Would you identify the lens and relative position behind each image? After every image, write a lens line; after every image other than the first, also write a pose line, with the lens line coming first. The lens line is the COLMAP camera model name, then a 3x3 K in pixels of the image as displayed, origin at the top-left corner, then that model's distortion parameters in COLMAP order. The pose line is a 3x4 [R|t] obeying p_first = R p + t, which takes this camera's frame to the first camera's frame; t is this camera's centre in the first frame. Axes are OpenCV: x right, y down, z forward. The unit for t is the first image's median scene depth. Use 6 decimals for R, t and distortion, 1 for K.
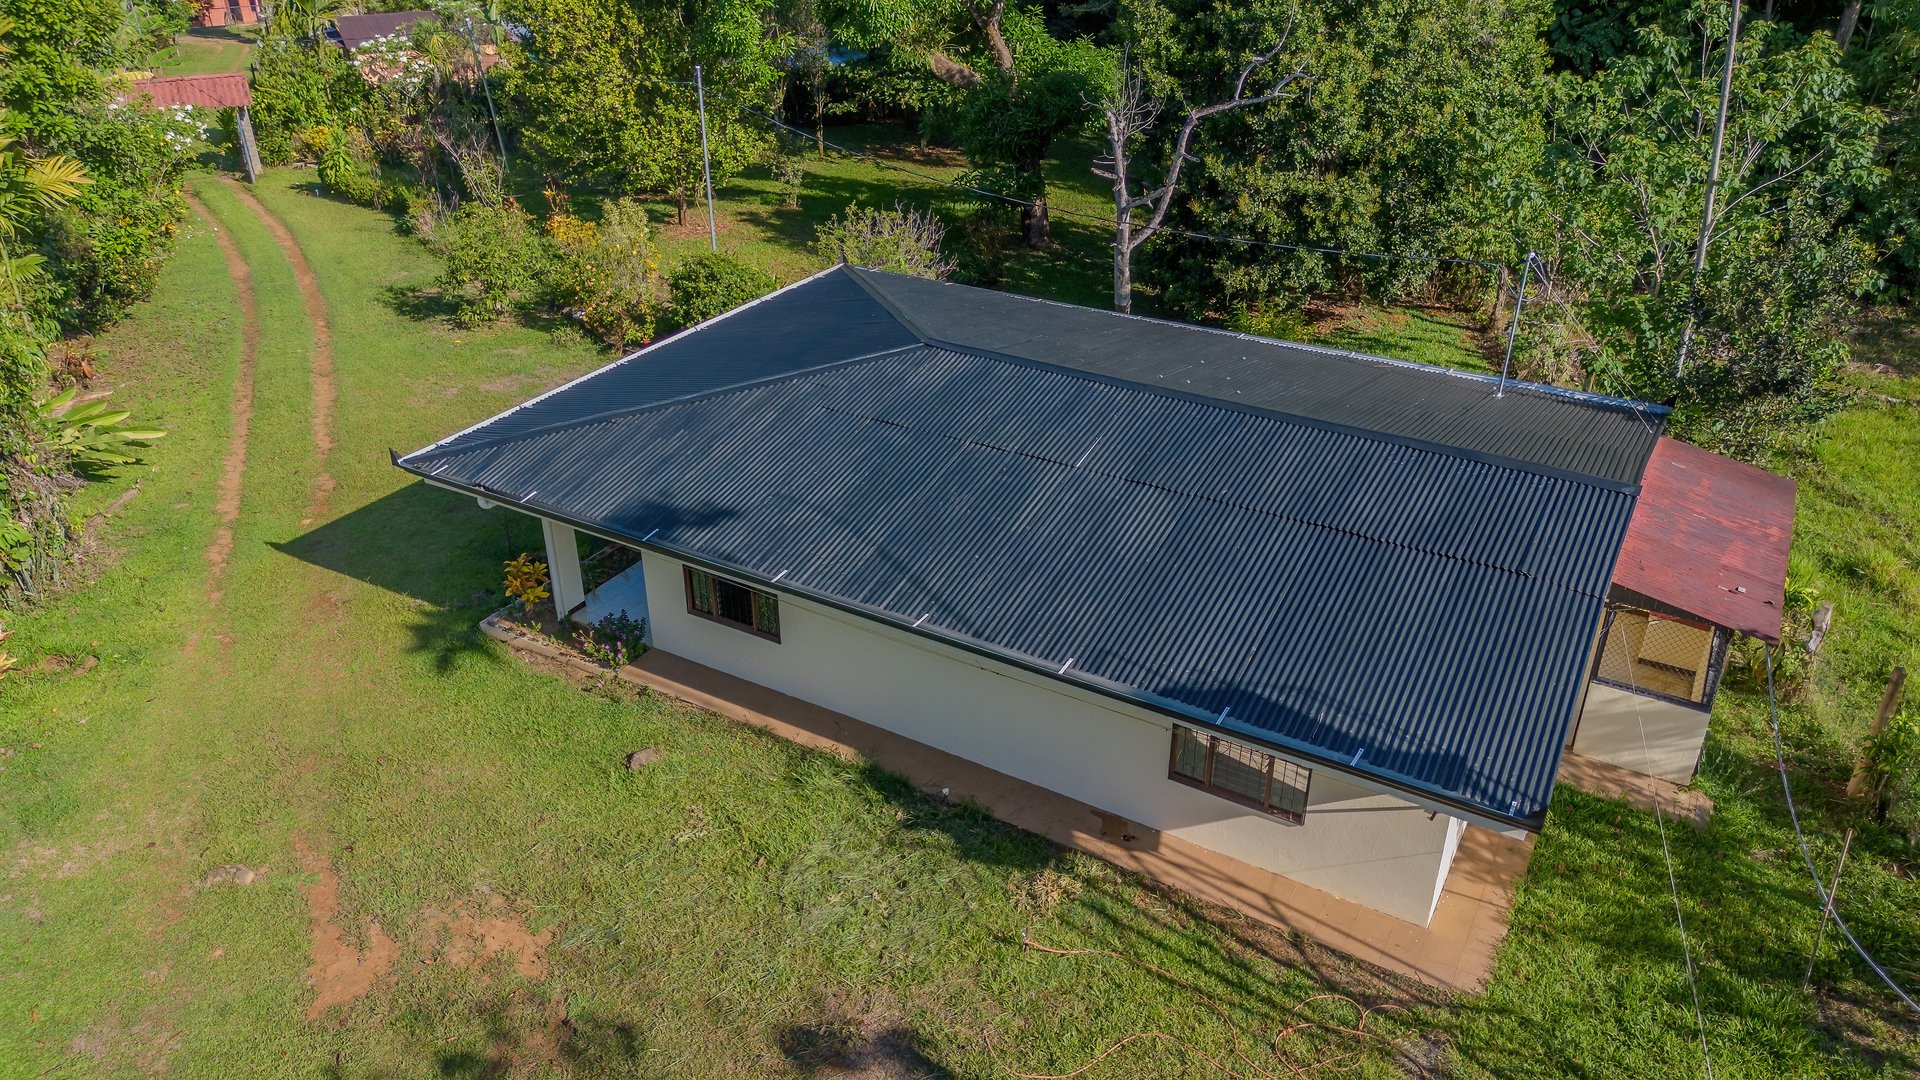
lens RADIAL K [[1364.8, 0, 964.6], [0, 1364.8, 547.9], [0, 0, 1]] dist [0.076451, -0.084239]
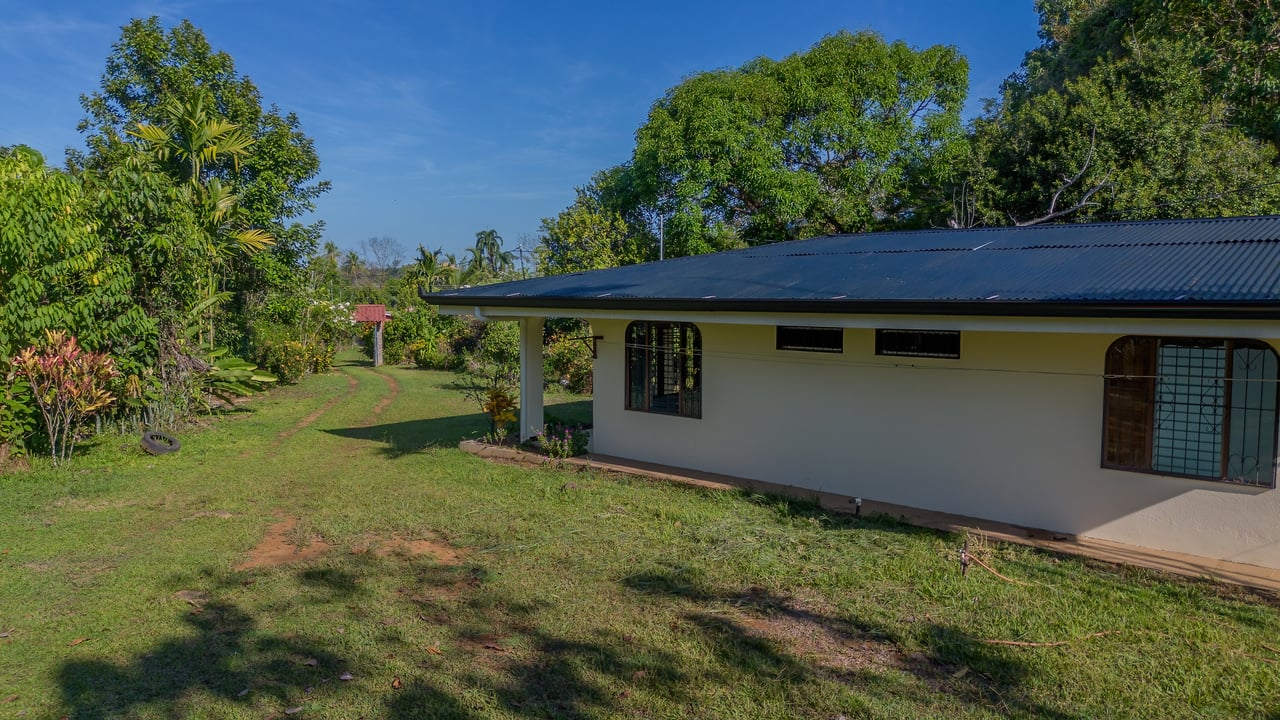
lens RADIAL K [[909.9, 0, 644.1], [0, 909.9, 363.6], [0, 0, 1]] dist [0.076451, -0.084239]
pose [[0.982332, 0.015240, -0.186523, -0.020383], [-0.090095, 0.912090, -0.399968, 0.167956], [0.164030, 0.409707, 0.897349, 0.143656]]
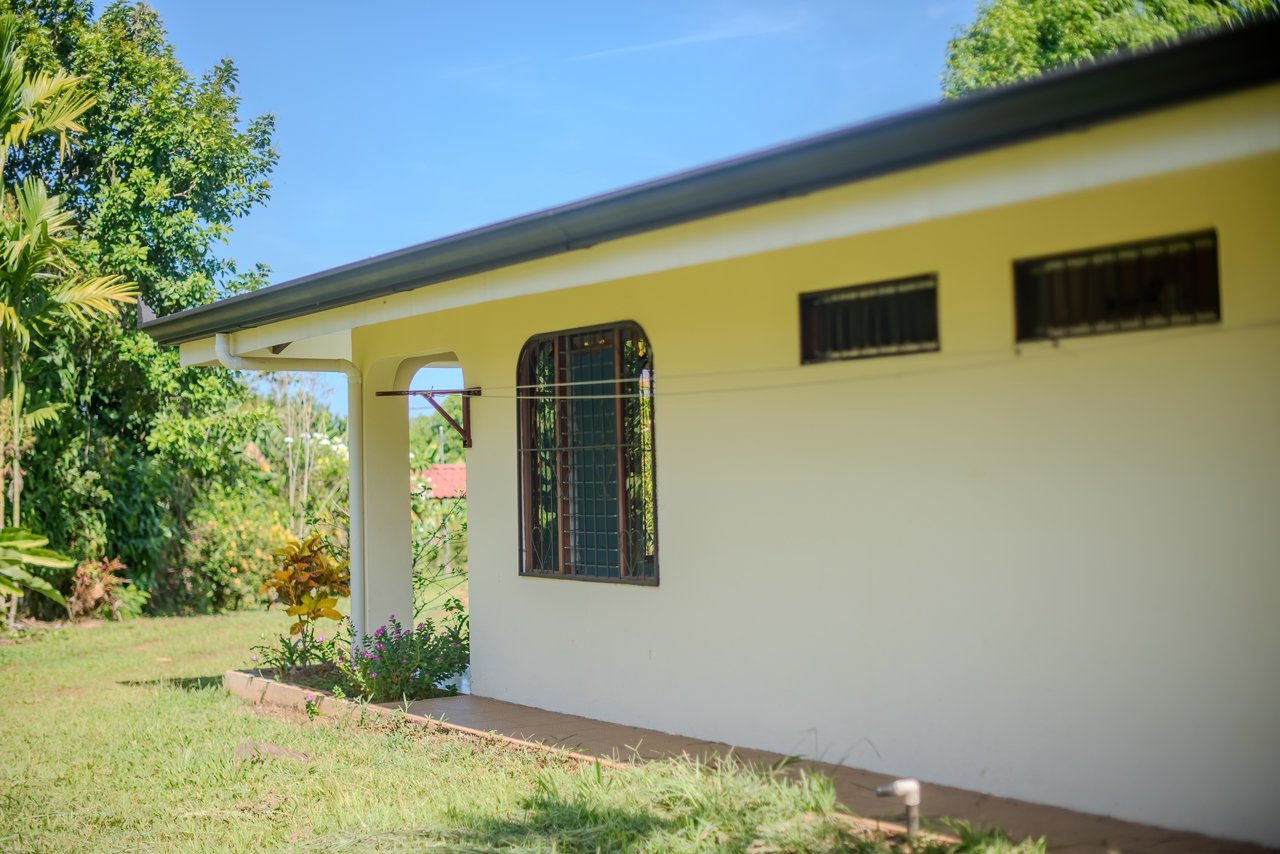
lens RADIAL K [[1846.4, 0, 639.6], [0, 1846.4, 431.3], [0, 0, 1]] dist [-0.136048, 0.000000]
pose [[0.886037, -0.034035, -0.462363, 0.058962], [-0.200215, 0.871418, -0.447822, 0.139527], [0.418153, 0.489359, 0.765295, 0.273432]]
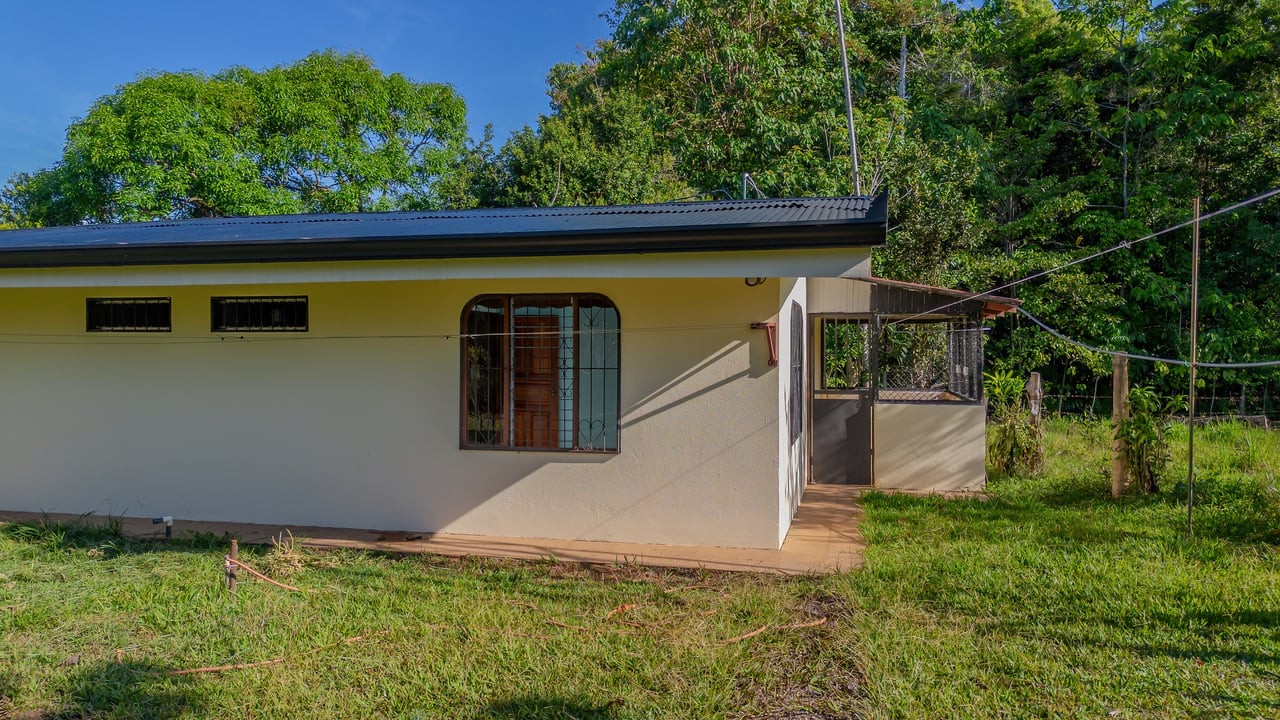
lens RADIAL K [[909.9, 0, 645.9], [0, 909.9, 357.8], [0, 0, 1]] dist [0.076451, -0.084239]
pose [[0.959214, 0.000752, 0.282681, 0.043156], [0.133893, 0.879501, -0.456674, 0.166521], [-0.248961, 0.475897, 0.843528, 0.206218]]
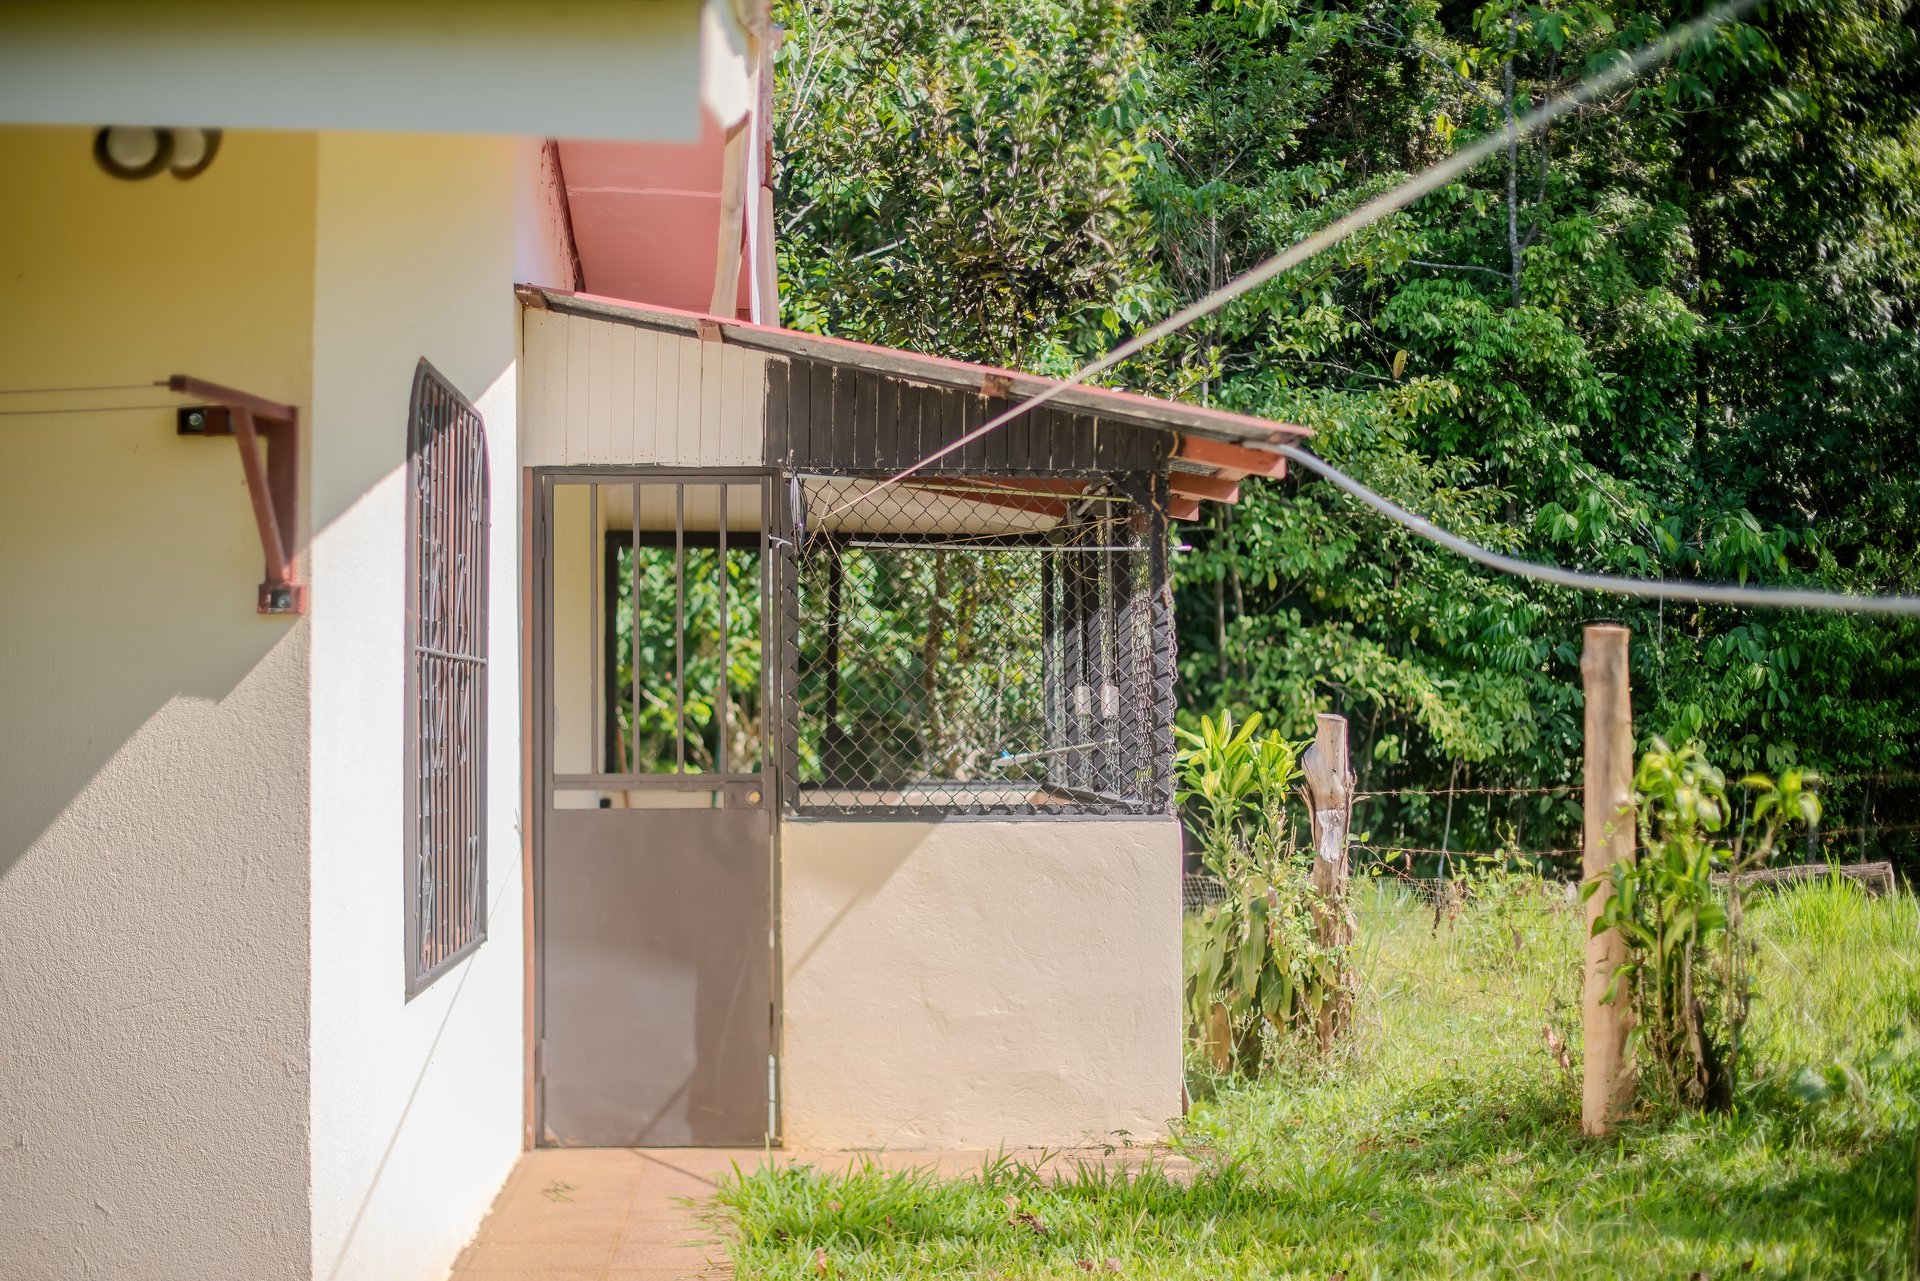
lens RADIAL K [[2803.3, 0, 968.4], [0, 2803.3, 634.9], [0, 0, 1]] dist [-0.237904, 0.000000]
pose [[0.835929, 0.014873, 0.548636, 0.086962], [0.266589, 0.862782, -0.429578, 0.142461], [-0.479743, 0.505357, 0.717259, 0.267967]]
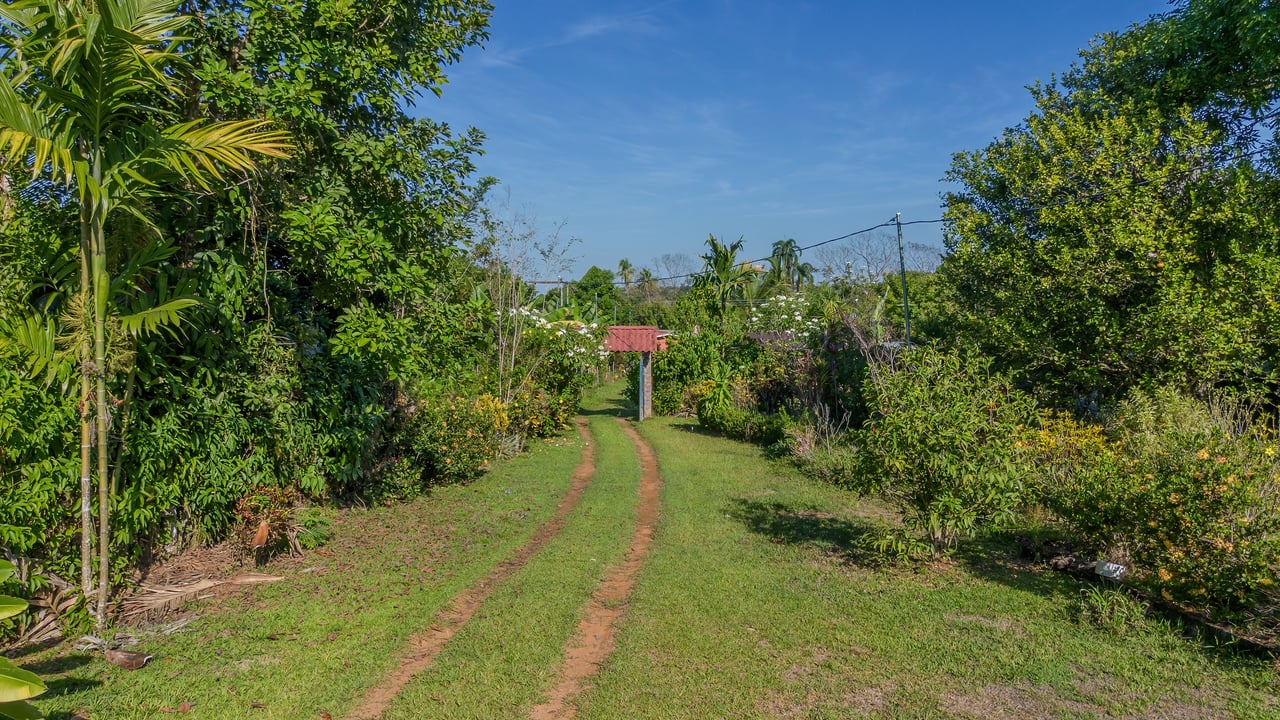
lens RADIAL K [[909.9, 0, 639.9], [0, 909.9, 353.7], [0, 0, 1]] dist [0.076451, -0.084239]
pose [[0.875175, 0.027696, -0.483013, -0.247658], [-0.235215, 0.896785, -0.374766, -0.071330], [0.422780, 0.441598, 0.791358, 0.587169]]
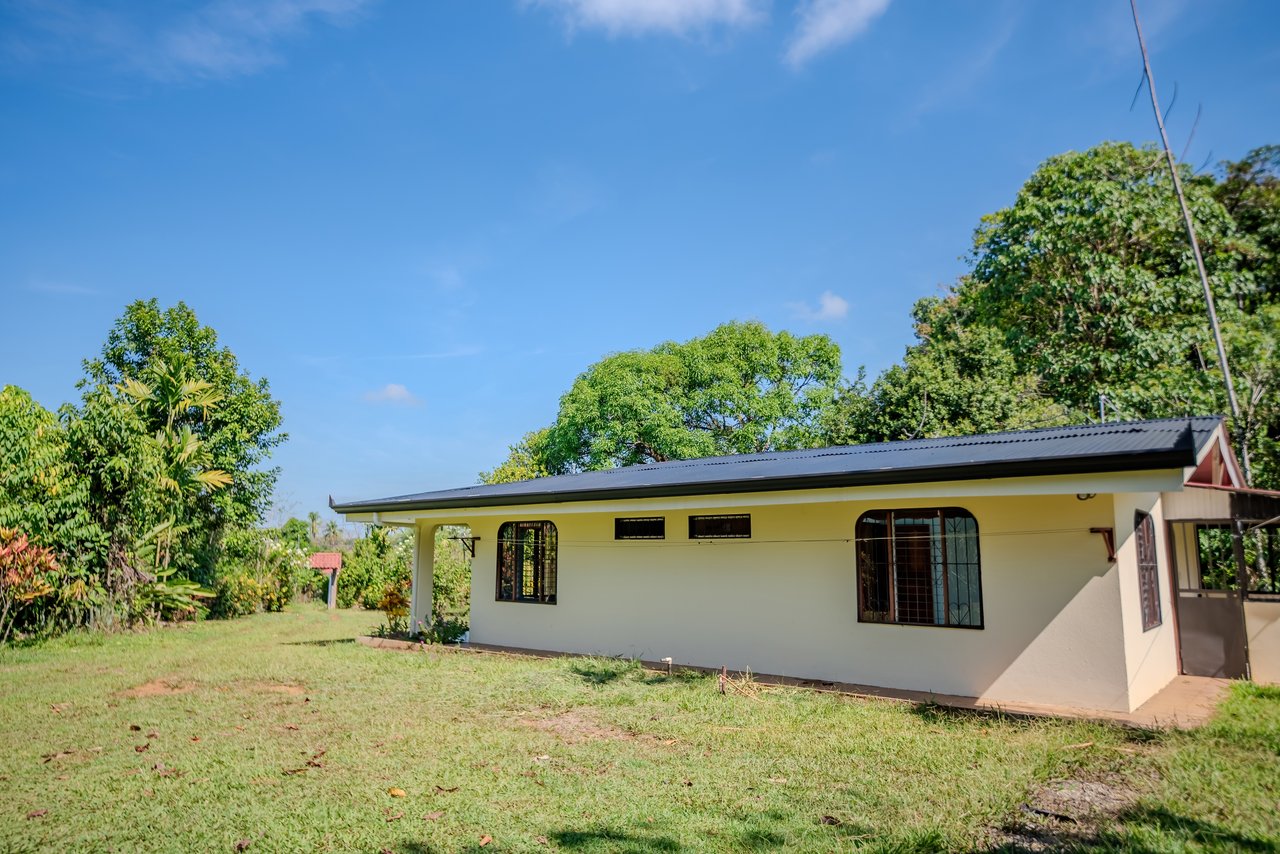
lens RADIAL K [[830.5, 0, 614.0], [0, 830.5, 444.7], [0, 0, 1]] dist [0.012182, -0.002661]
pose [[0.985130, -0.016704, -0.170997, 0.029393], [-0.088738, 0.802773, -0.589645, 0.206110], [0.147121, 0.596051, 0.789353, 0.141411]]
